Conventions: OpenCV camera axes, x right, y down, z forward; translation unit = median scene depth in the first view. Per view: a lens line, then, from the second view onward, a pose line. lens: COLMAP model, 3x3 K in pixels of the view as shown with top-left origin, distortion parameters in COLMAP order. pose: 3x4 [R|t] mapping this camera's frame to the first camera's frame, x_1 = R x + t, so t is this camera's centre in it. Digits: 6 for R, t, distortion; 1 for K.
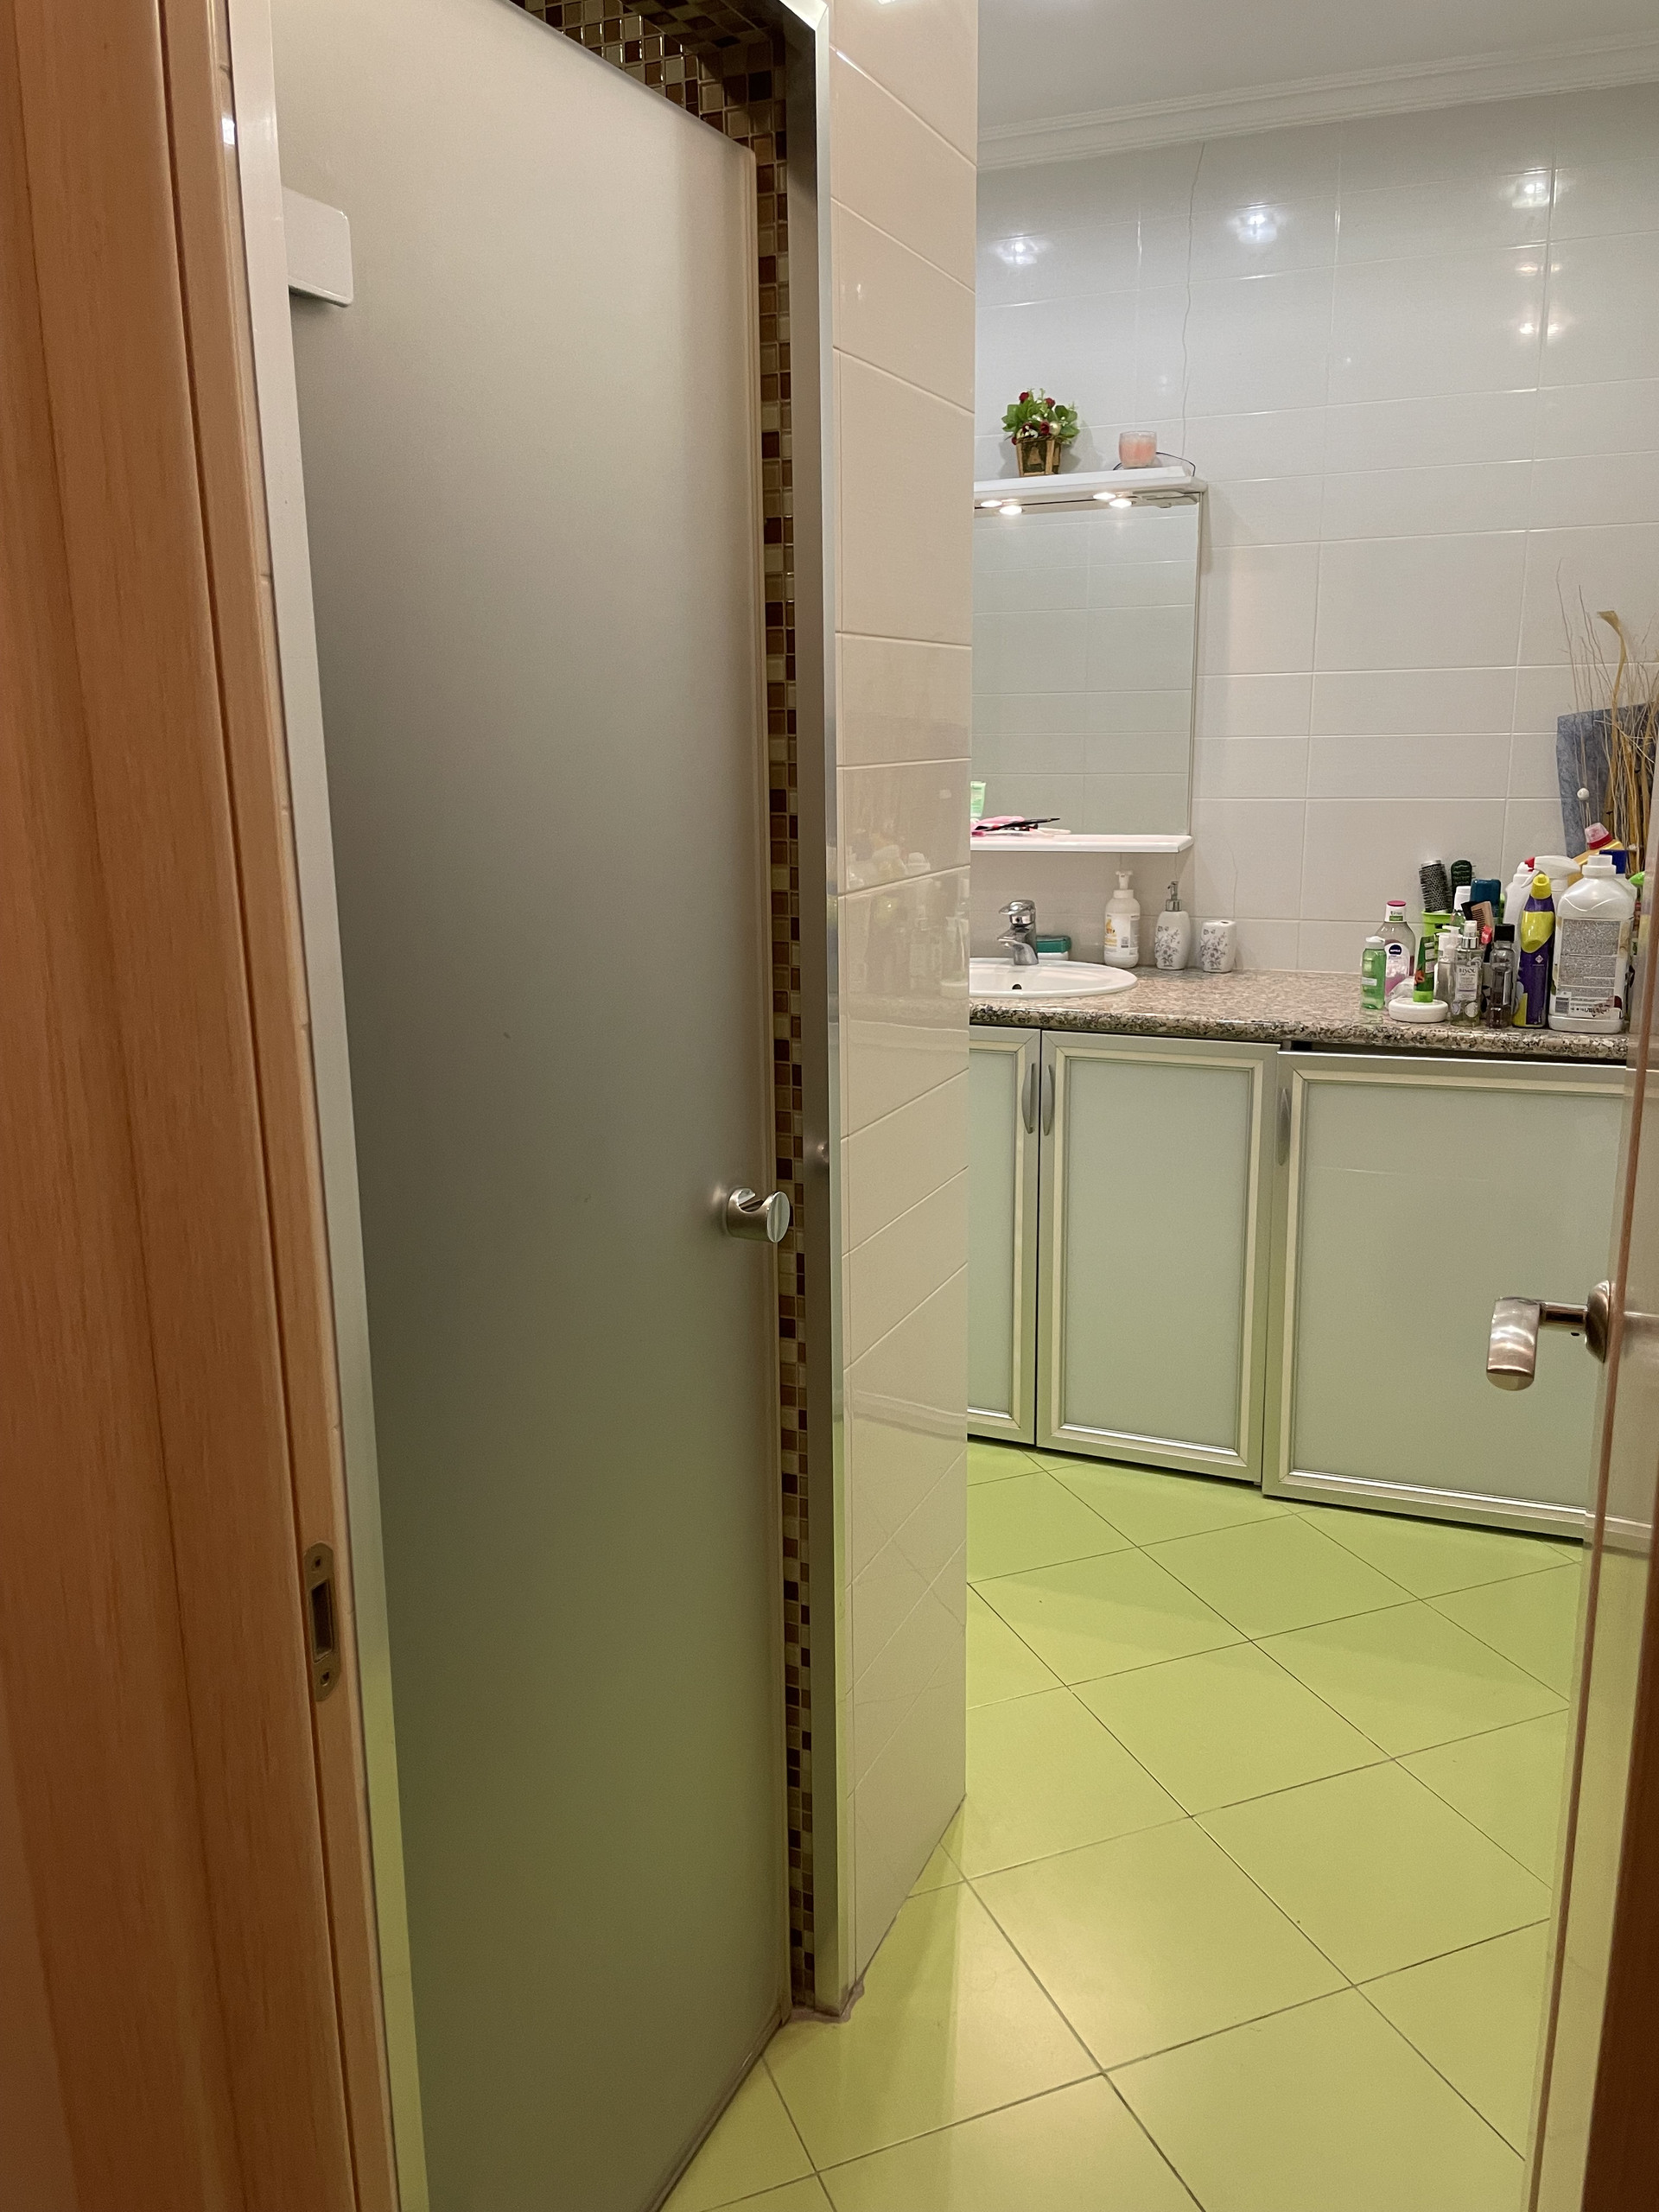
lens RADIAL K [[1658.1, 0, 795.8], [0, 1658.1, 1094.2], [0, 0, 1]] dist [0.096207, -0.143964]
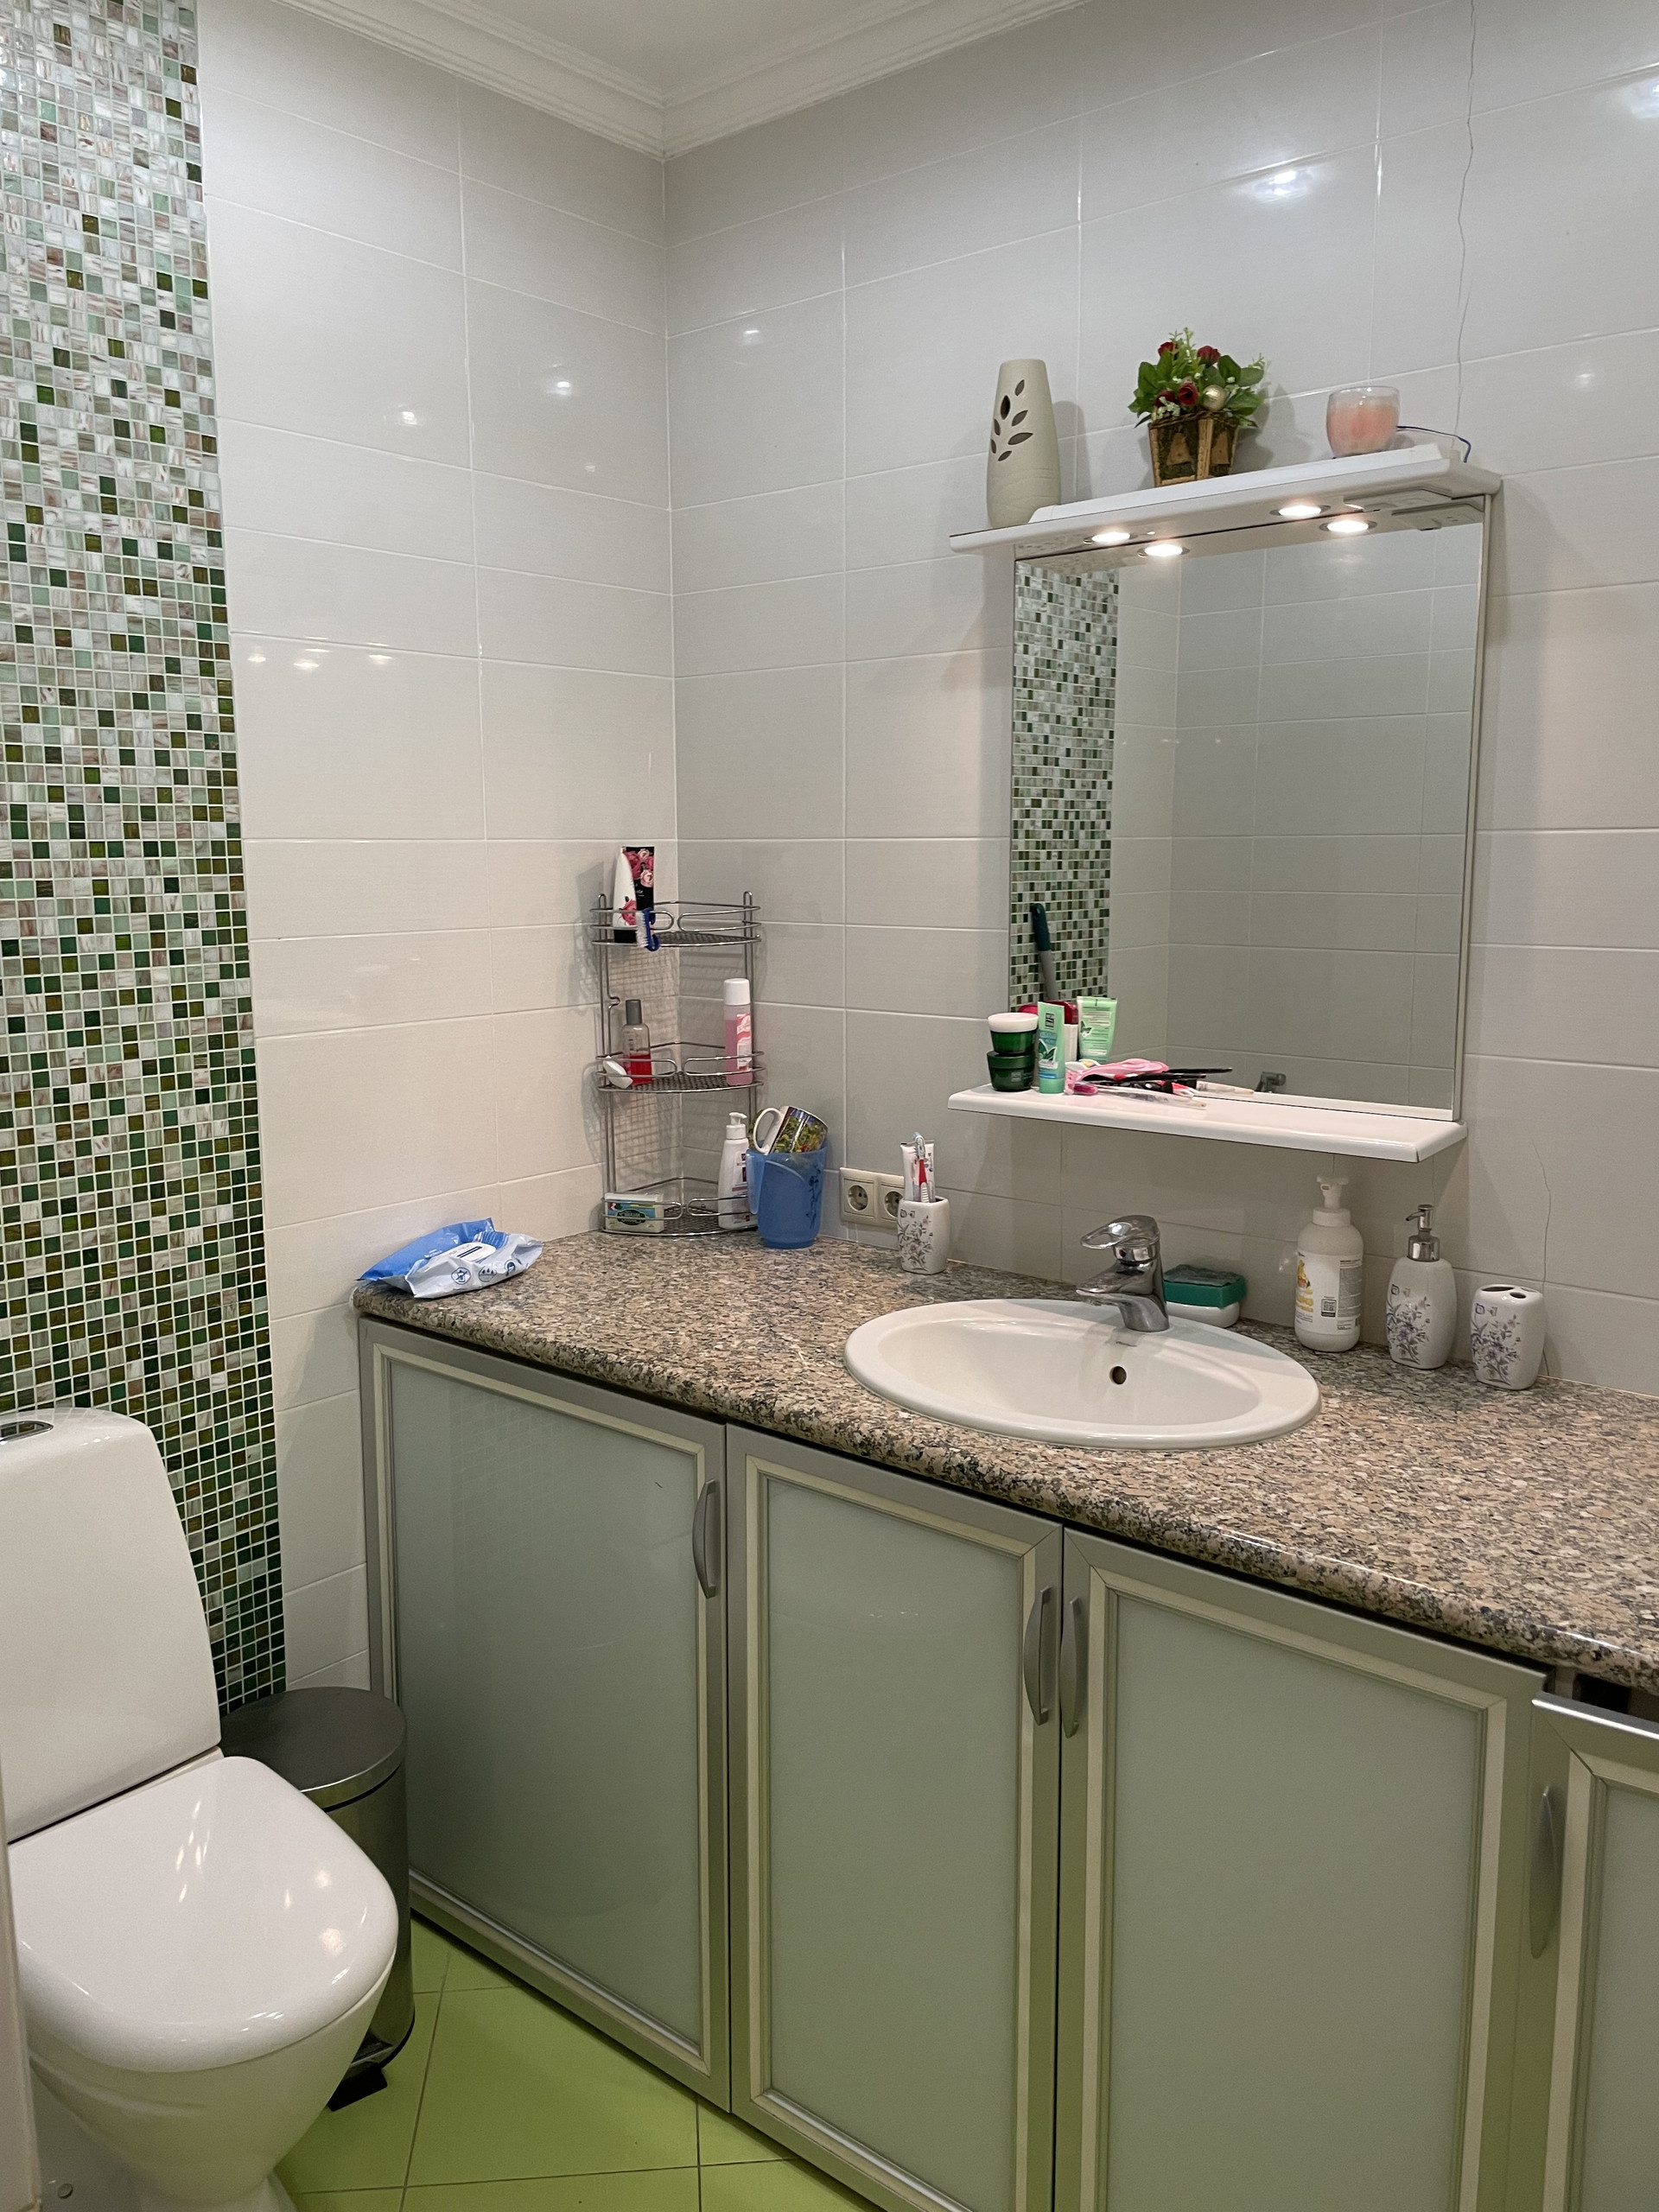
lens RADIAL K [[1658.1, 0, 795.8], [0, 1658.1, 1094.2], [0, 0, 1]] dist [0.096207, -0.143964]
pose [[0.961005, 0.046535, -0.272588, 0.181755], [-0.064476, 0.996277, -0.057228, -0.121867], [0.268910, 0.072572, 0.960427, 0.433611]]
